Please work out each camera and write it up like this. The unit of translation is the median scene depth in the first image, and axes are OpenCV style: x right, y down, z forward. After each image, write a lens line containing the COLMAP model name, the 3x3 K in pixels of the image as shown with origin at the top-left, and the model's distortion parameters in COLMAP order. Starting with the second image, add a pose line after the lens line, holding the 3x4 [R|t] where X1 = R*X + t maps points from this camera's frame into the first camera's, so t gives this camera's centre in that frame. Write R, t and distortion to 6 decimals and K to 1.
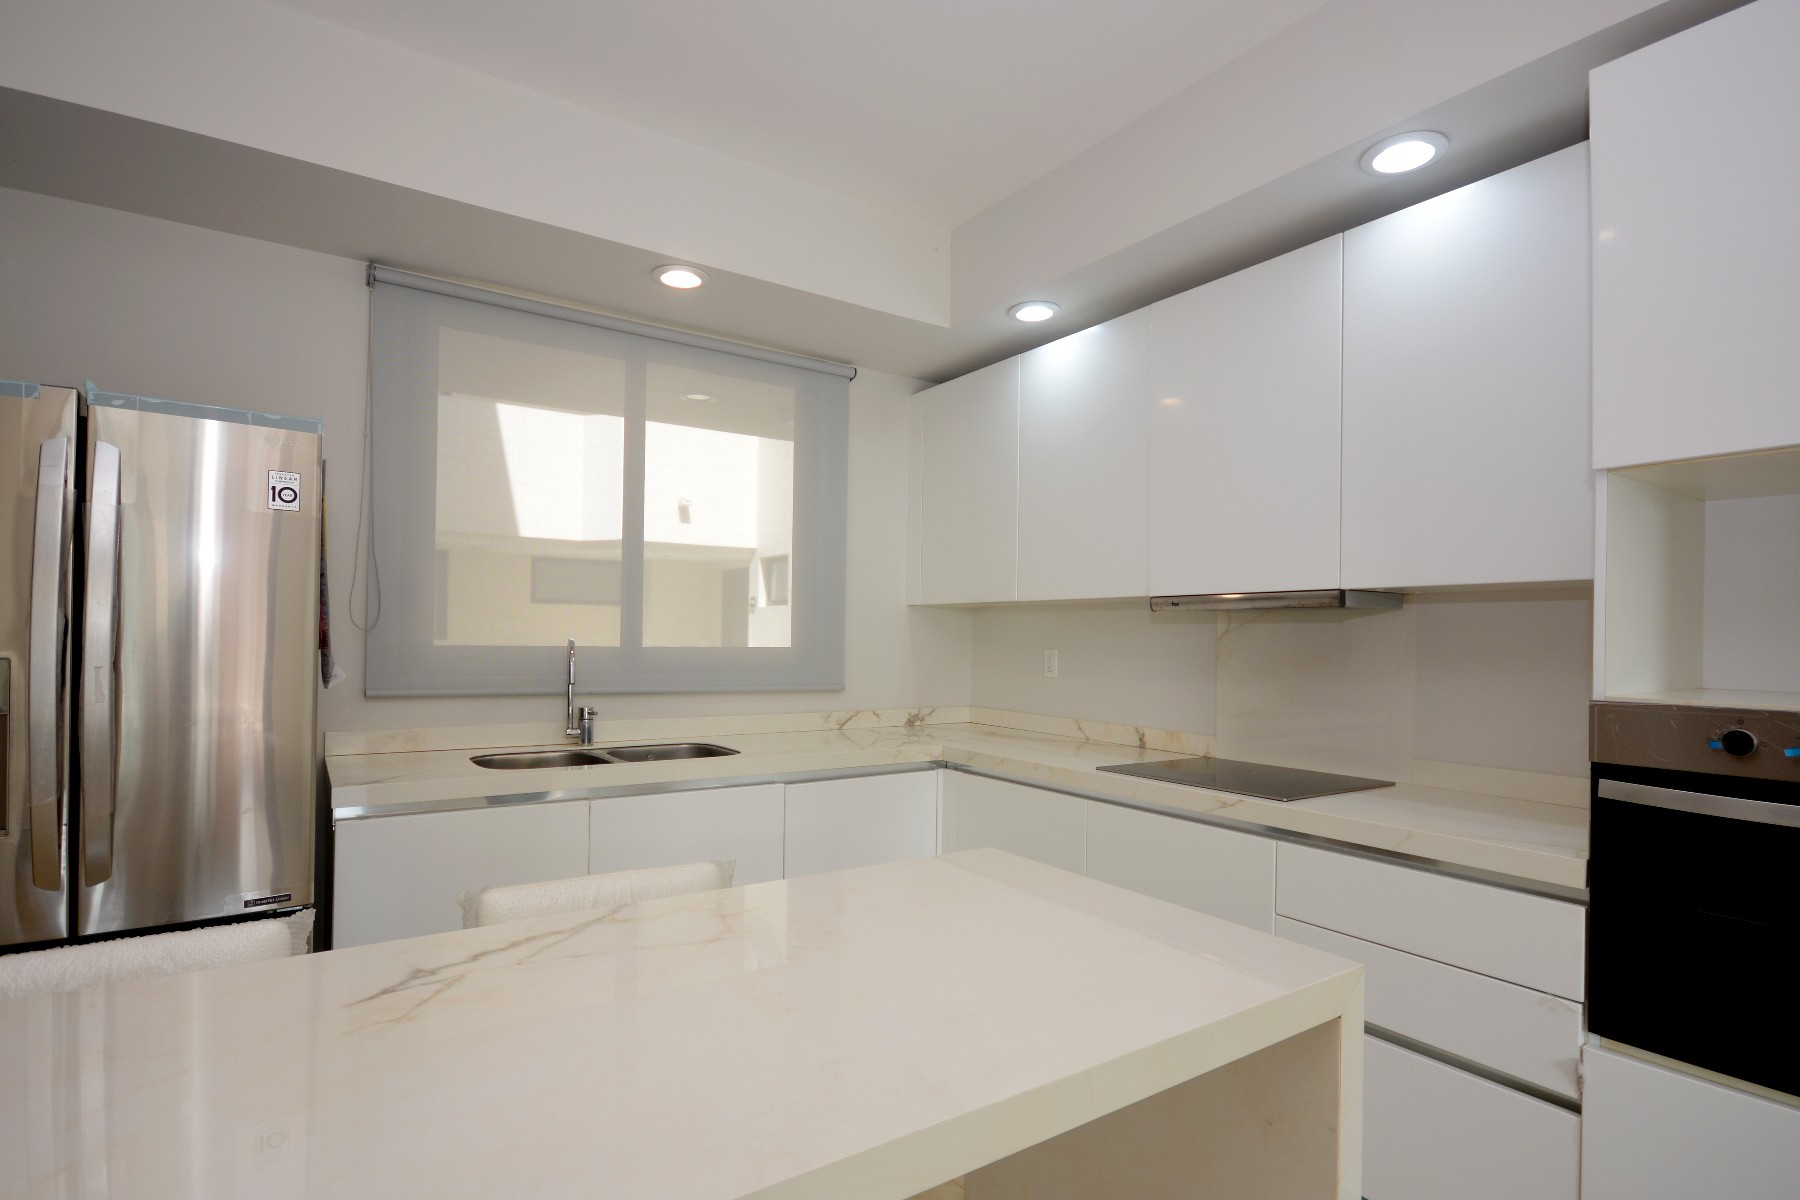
lens RADIAL K [[874.1, 0, 900.6], [0, 874.1, 634.1], [0, 0, 1]] dist [0.001429, 0.000041]
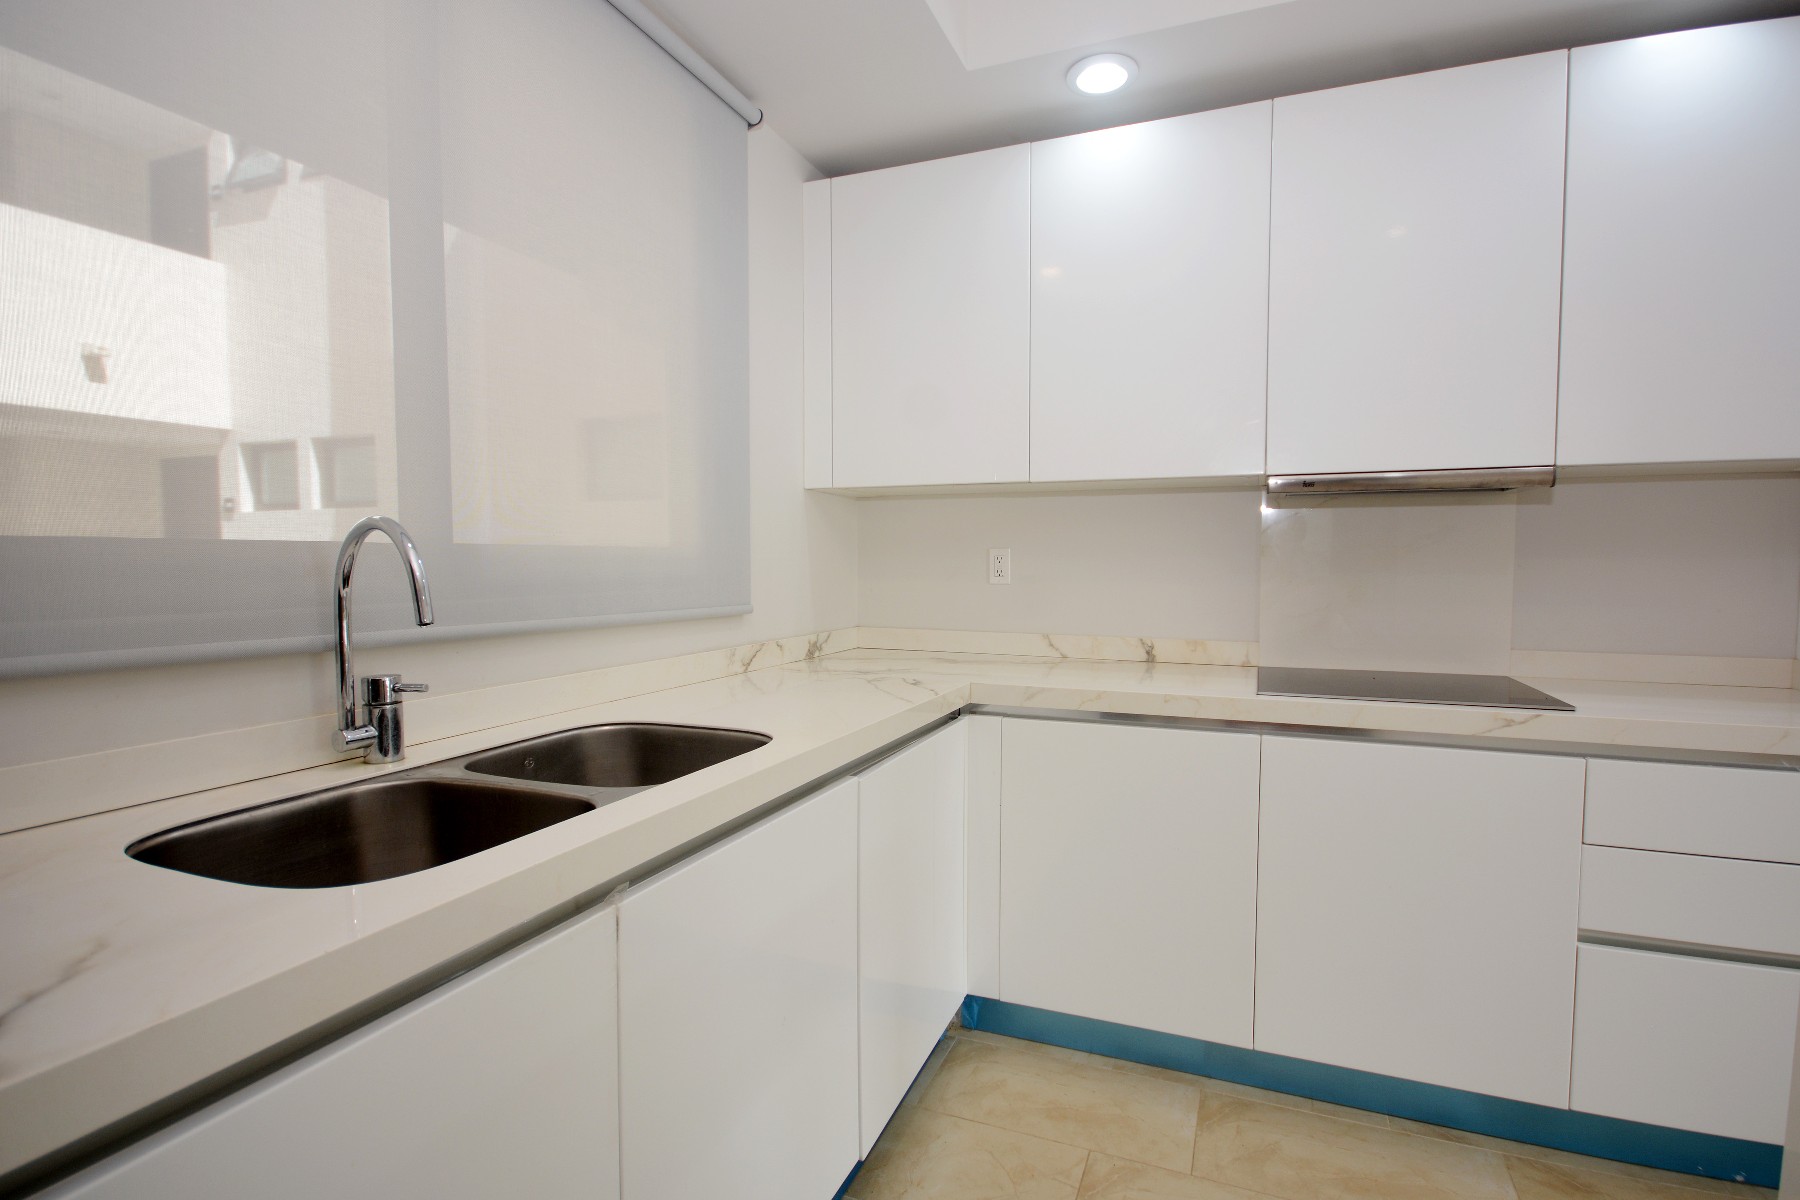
lens RADIAL K [[831.0, 0, 942.3], [0, 831.0, 604.5], [0, 0, 1]] dist [-0.005033, -0.000648]
pose [[0.820928, -0.043373, 0.569382, -0.304117], [0.007597, 0.997852, 0.065059, 0.018834], [-0.570981, -0.049083, 0.819495, 0.411479]]
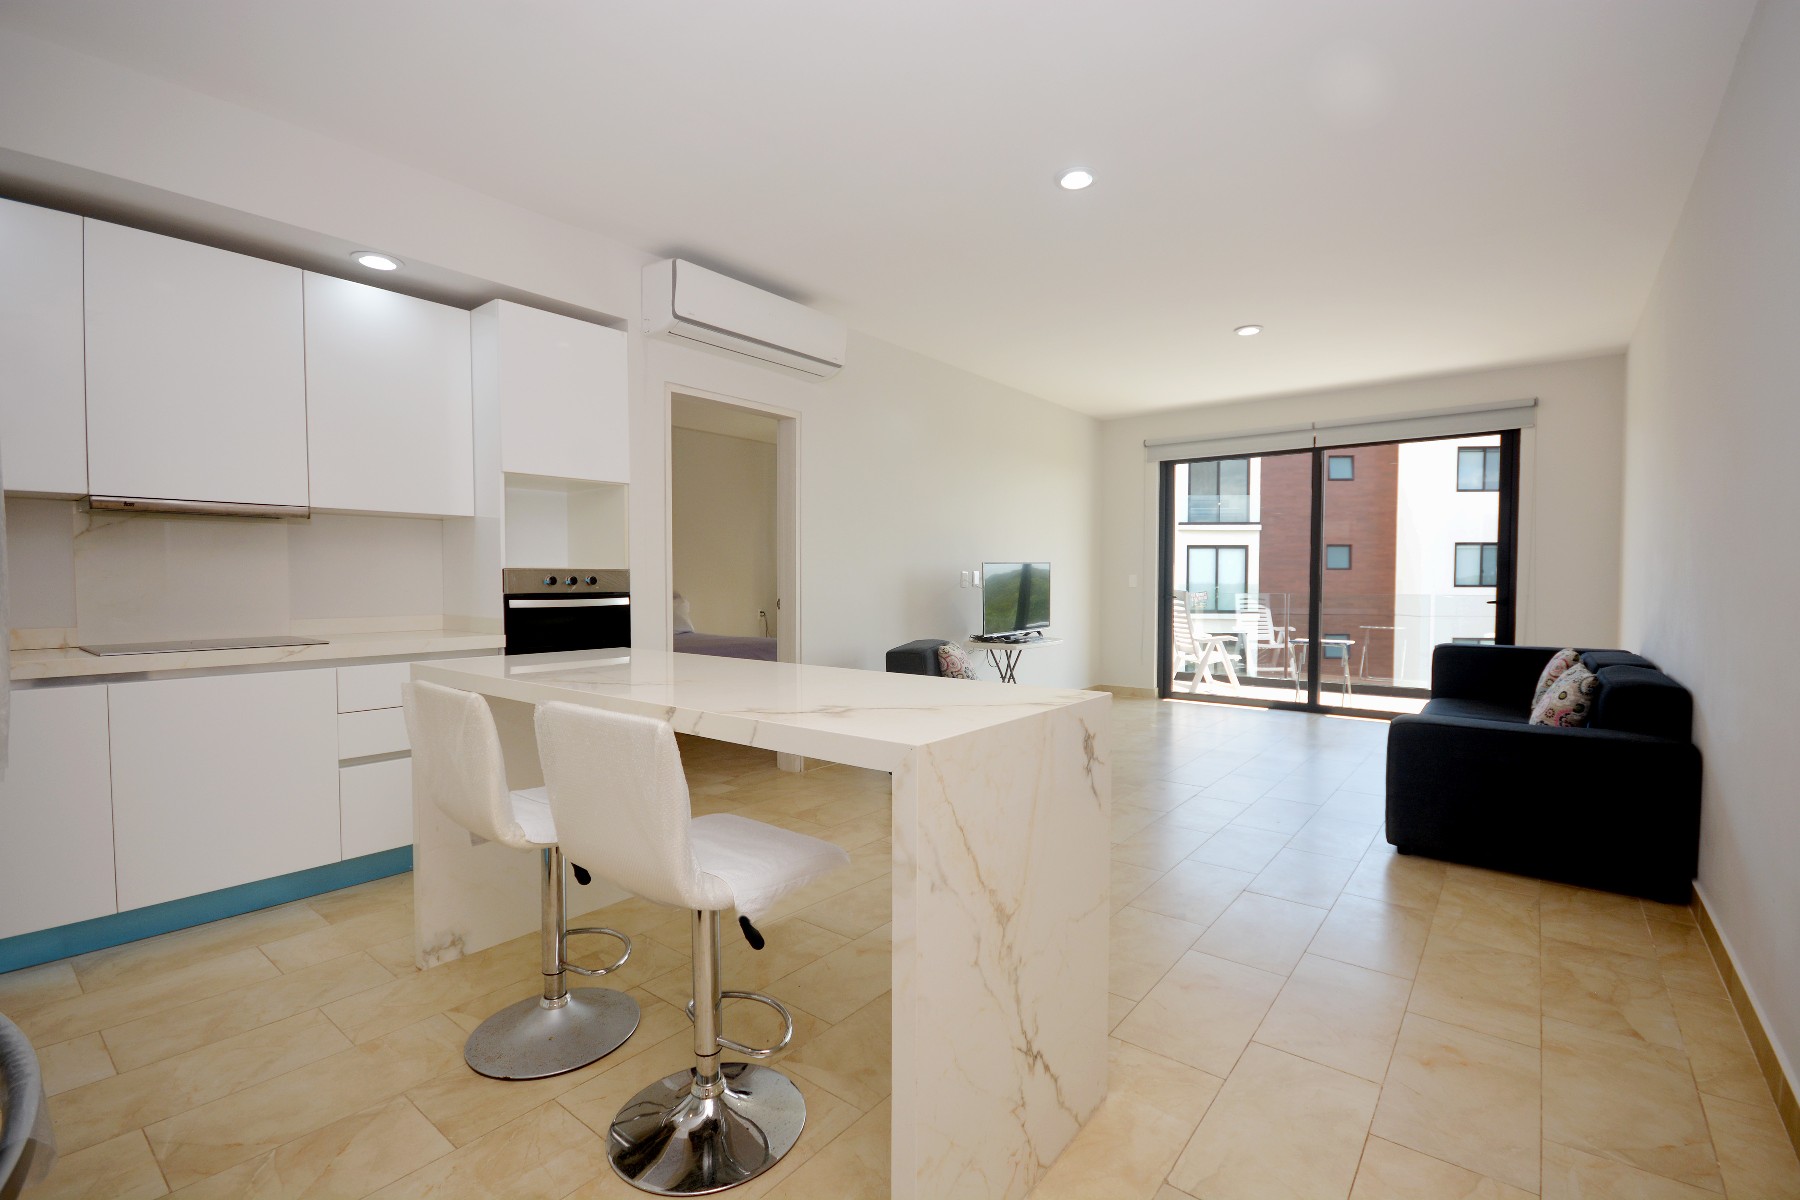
lens RADIAL K [[831.0, 0, 942.3], [0, 831.0, 604.5], [0, 0, 1]] dist [-0.005033, -0.000648]
pose [[-0.326785, -0.043117, 0.944115, -0.764766], [-0.008527, 0.999053, 0.042675, 0.030017], [-0.945060, 0.005895, -0.326843, 0.268000]]
